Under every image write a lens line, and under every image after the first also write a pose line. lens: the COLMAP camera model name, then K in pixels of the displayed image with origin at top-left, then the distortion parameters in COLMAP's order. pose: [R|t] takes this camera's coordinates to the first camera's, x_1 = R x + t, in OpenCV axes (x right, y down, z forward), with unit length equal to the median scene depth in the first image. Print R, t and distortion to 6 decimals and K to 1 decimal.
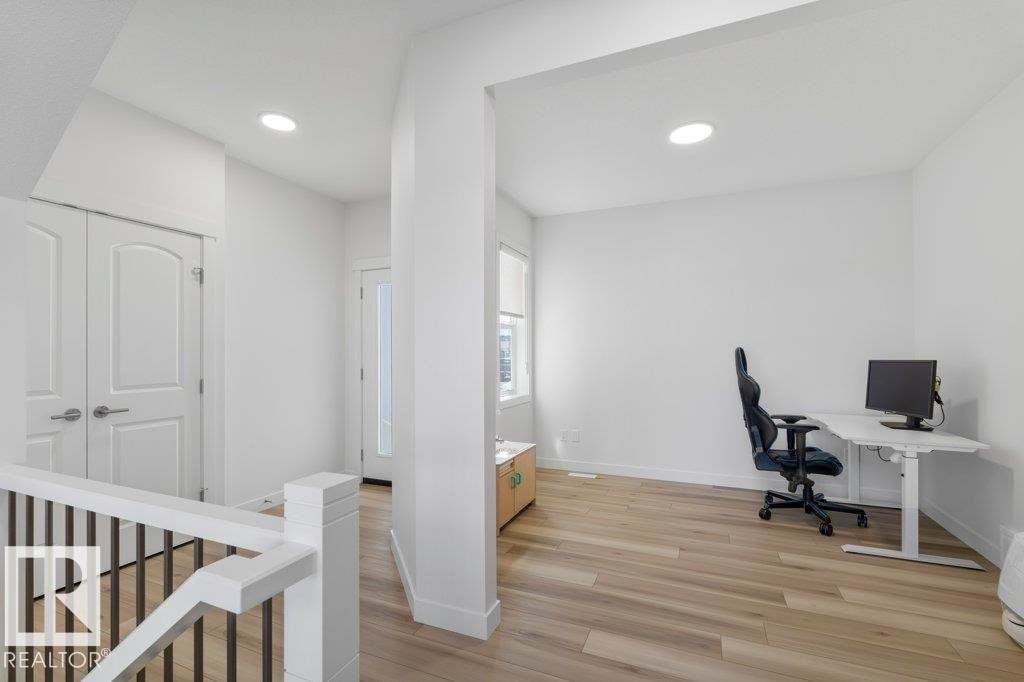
lens RADIAL K [[455.0, 0, 511.5], [0, 455.0, 351.2], [0, 0, 1]] dist [-0.000737, 0.000261]
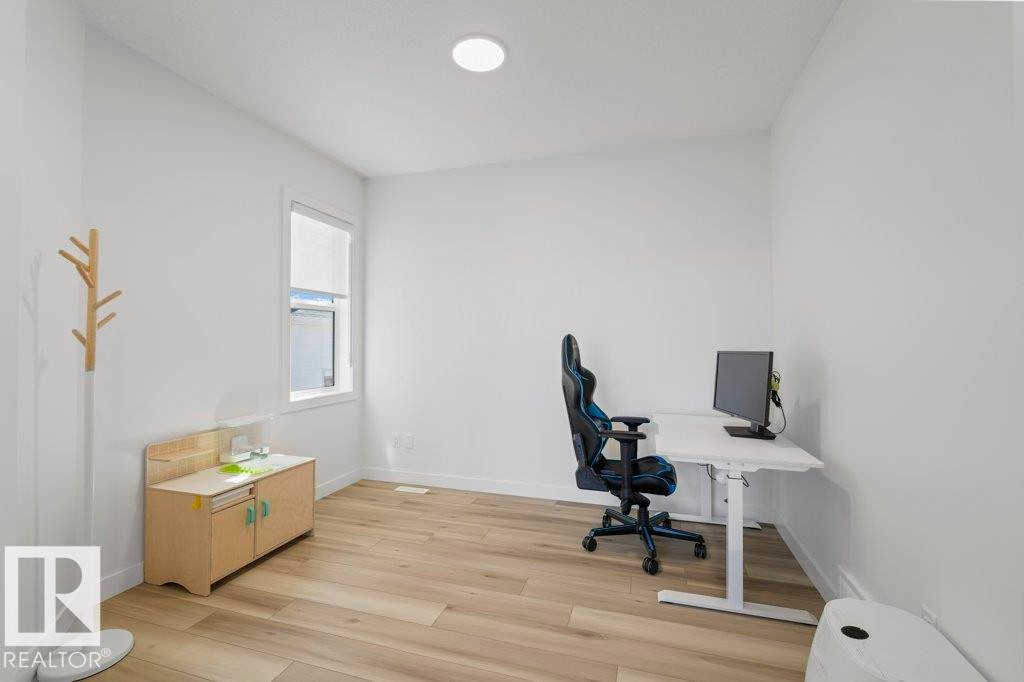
lens RADIAL K [[455.0, 0, 511.8], [0, 455.0, 336.4], [0, 0, 1]] dist [-0.000737, 0.000261]
pose [[0.995304, 0.005793, 0.096627, 0.338234], [-0.005039, 0.999955, -0.008043, 0.001339], [-0.096669, 0.007518, 0.995288, 0.212607]]
